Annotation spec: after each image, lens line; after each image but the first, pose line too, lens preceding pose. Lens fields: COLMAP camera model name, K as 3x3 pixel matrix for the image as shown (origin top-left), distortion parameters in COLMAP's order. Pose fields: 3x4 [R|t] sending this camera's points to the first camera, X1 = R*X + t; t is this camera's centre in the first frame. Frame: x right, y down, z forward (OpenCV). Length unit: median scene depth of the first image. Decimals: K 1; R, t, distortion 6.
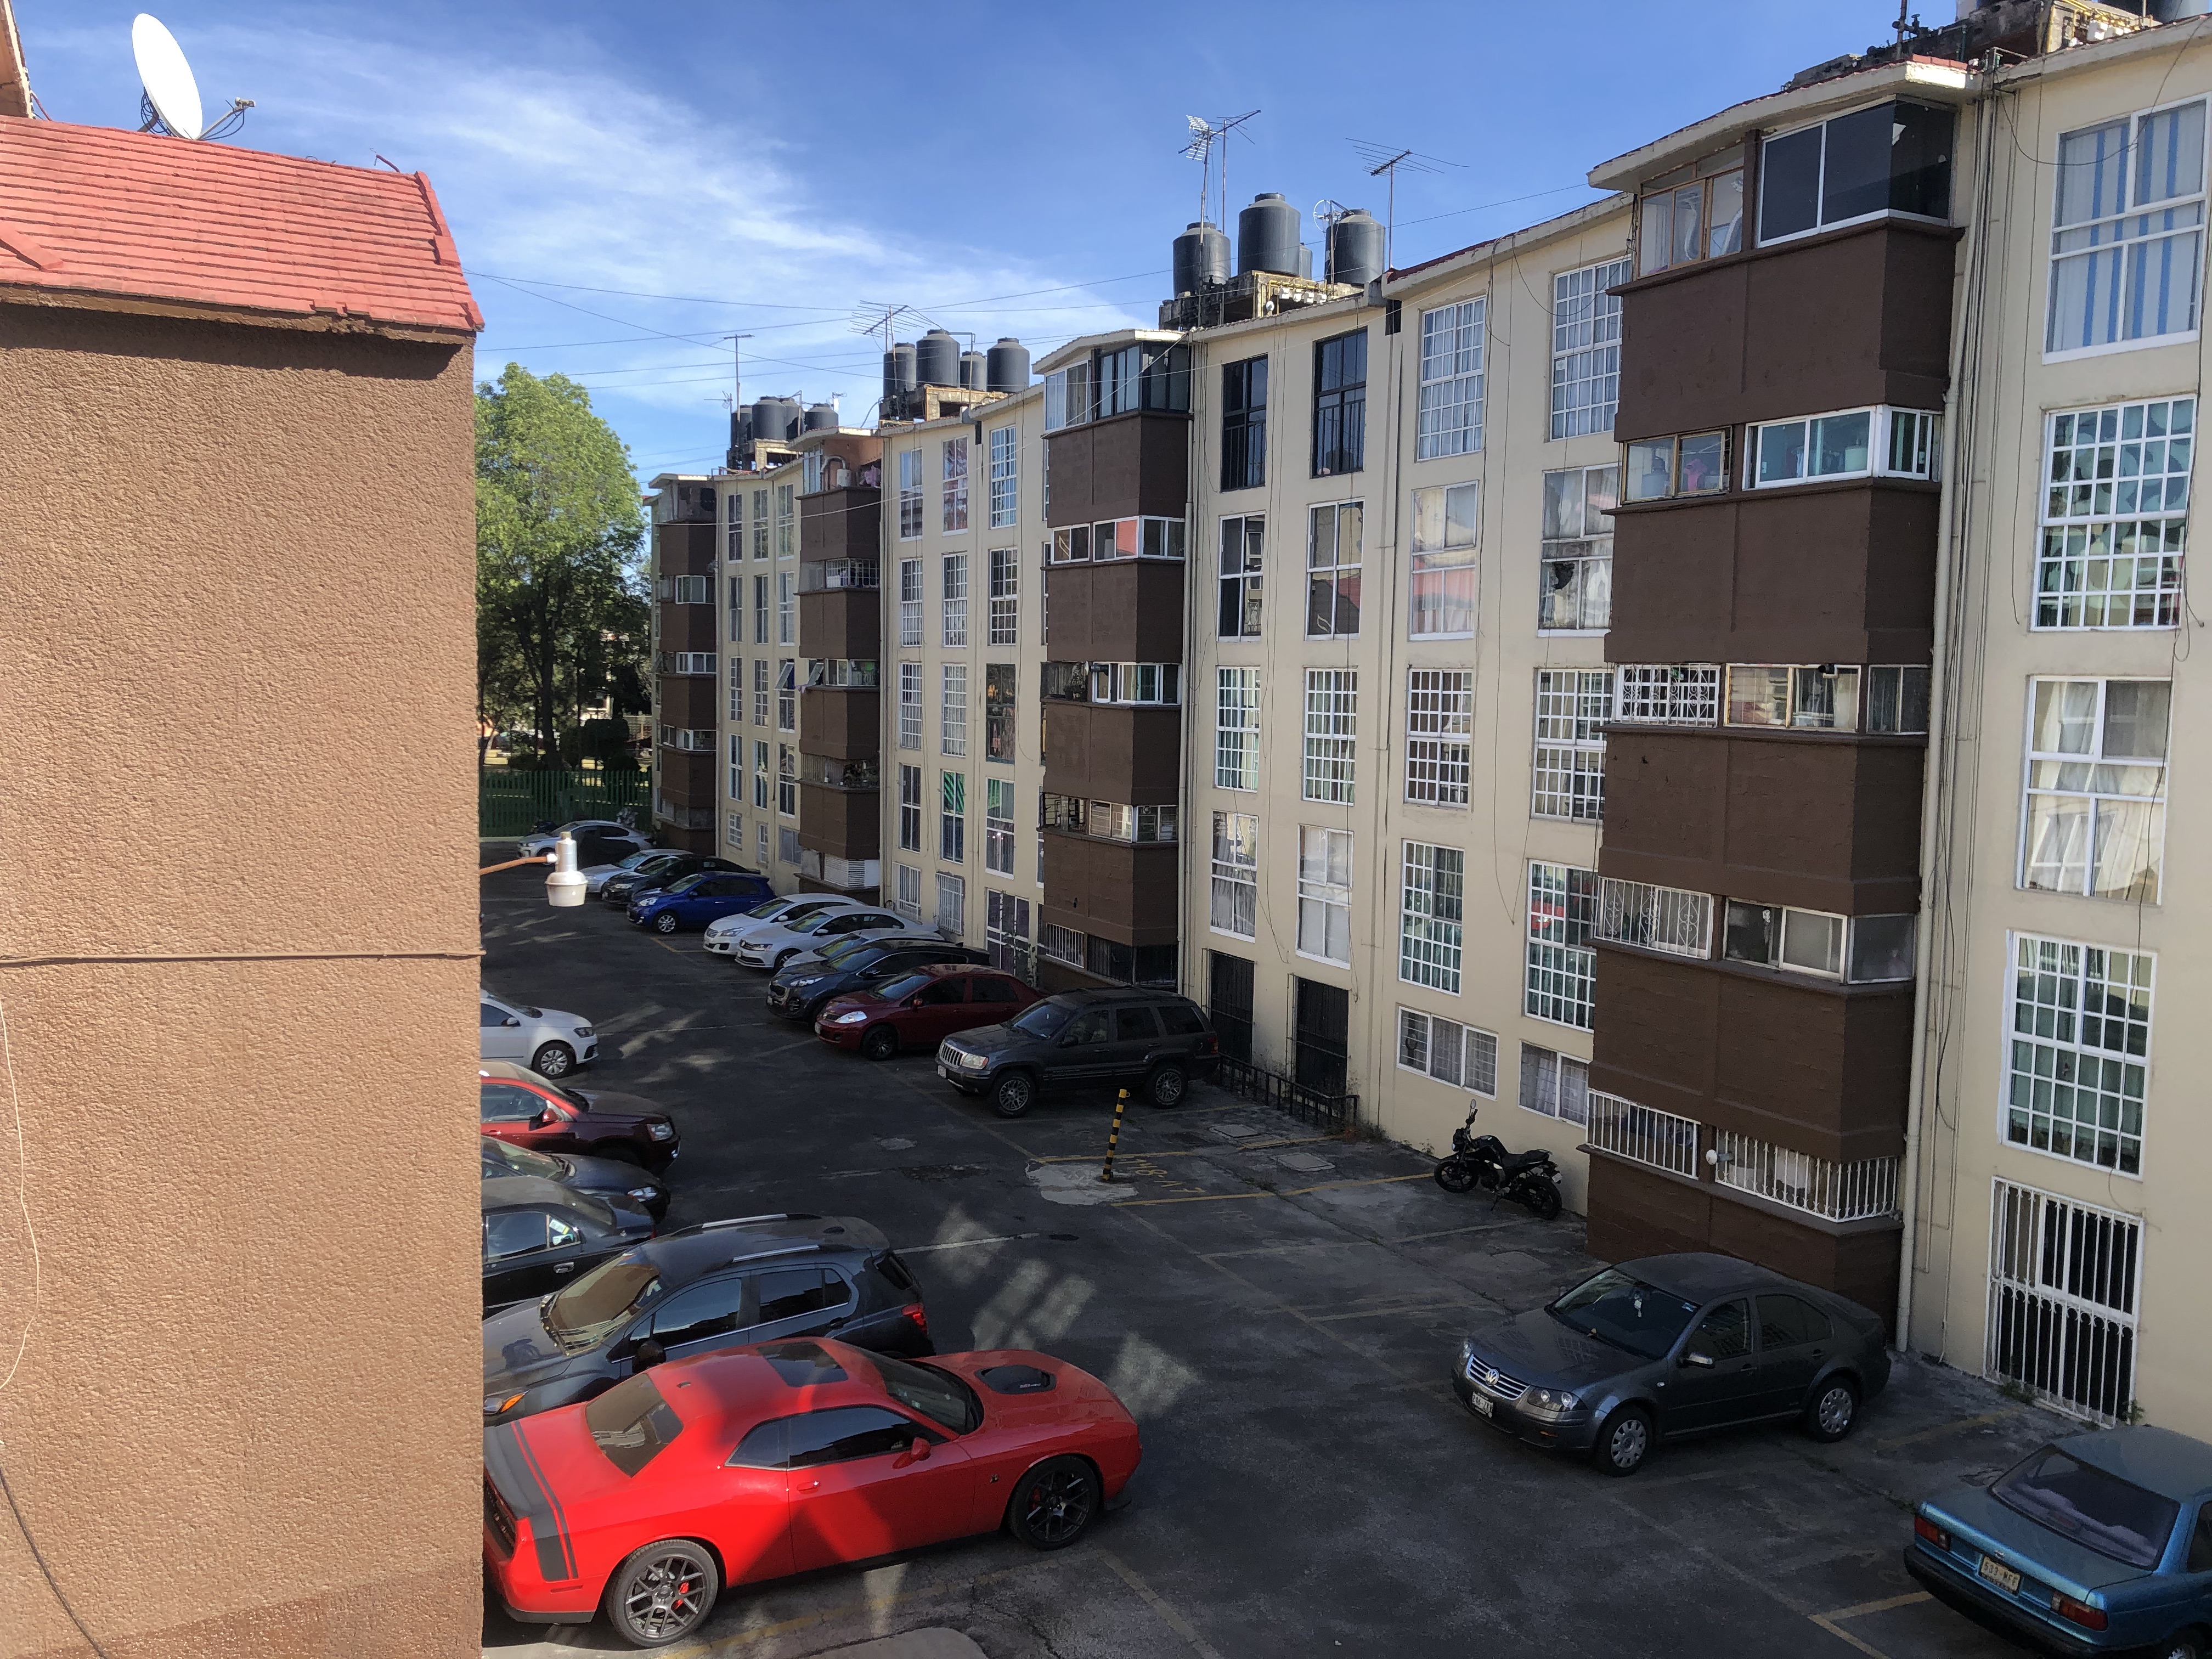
lens RADIAL K [[1797.7, 0, 1099.6], [0, 1797.7, 879.4], [0, 0, 1]] dist [0.037549, -0.010631]
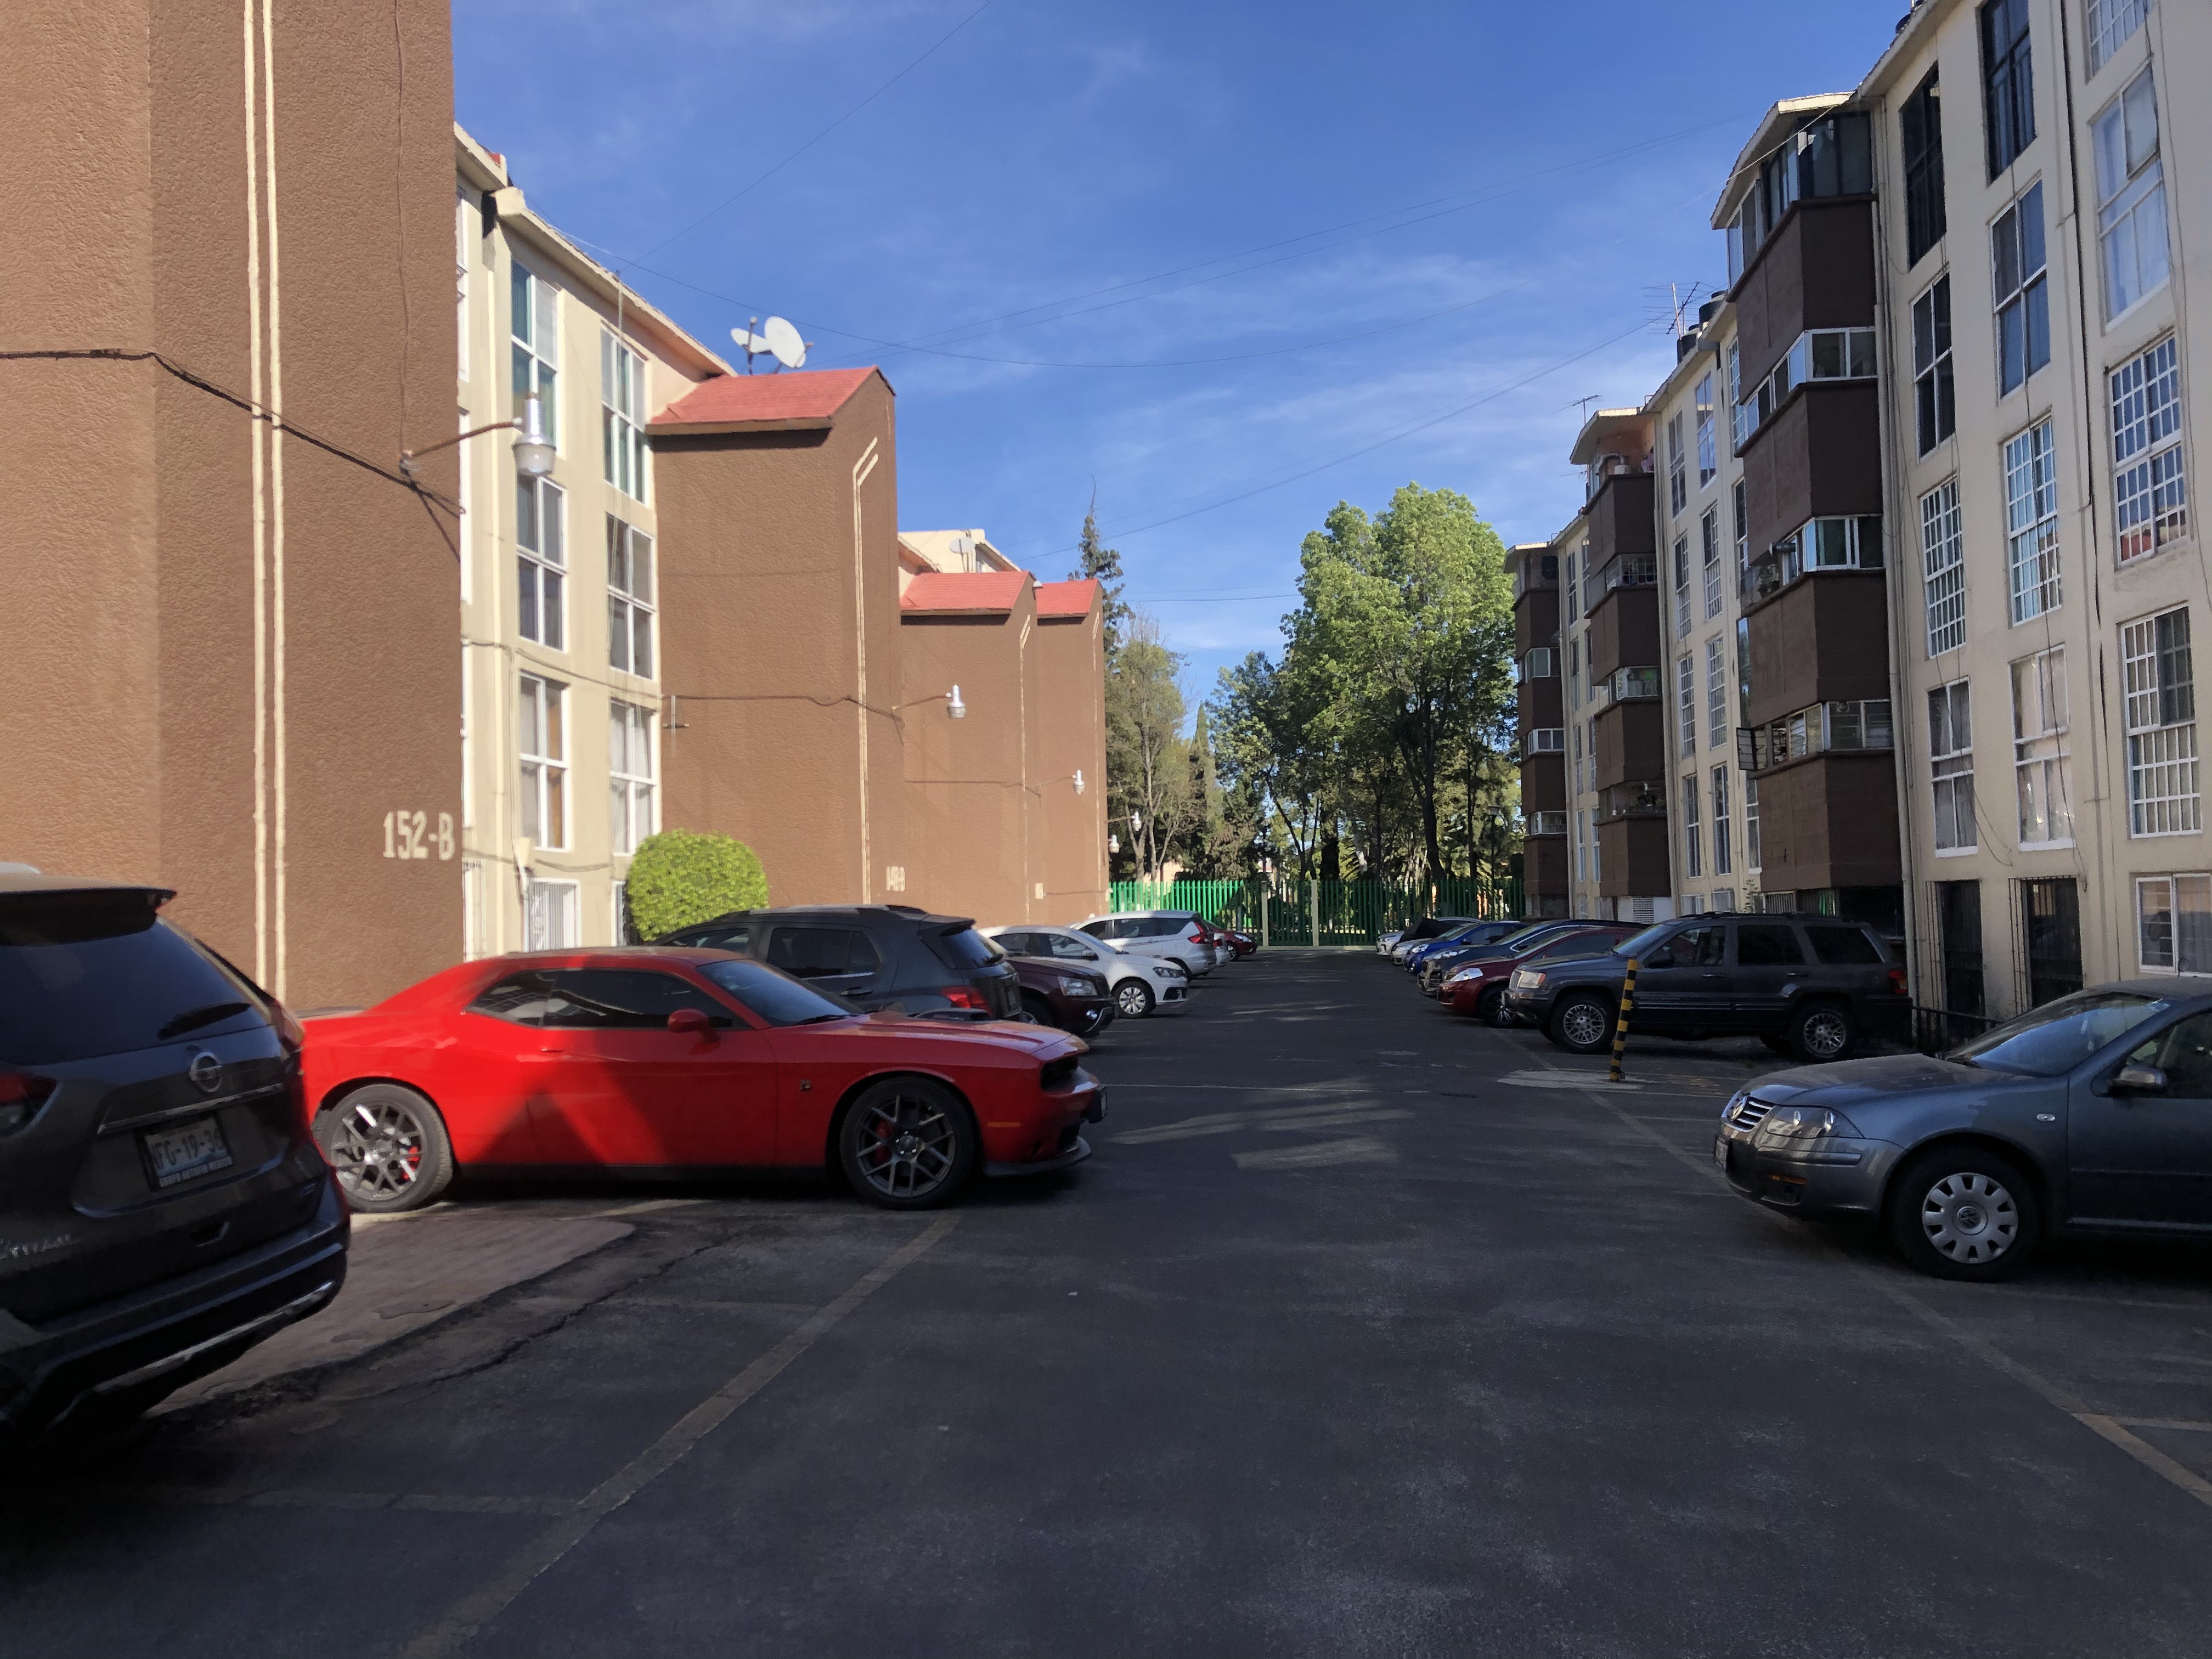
lens RADIAL K [[1754.7, 0, 1103.7], [0, 1754.7, 900.6], [0, 0, 1]] dist [0.038001, 0.001752]
pose [[0.815014, -0.049662, -0.577309, 0.223096], [-0.030164, 0.991333, -0.127862, 0.166962], [0.578655, 0.121623, 0.806453, 0.233738]]
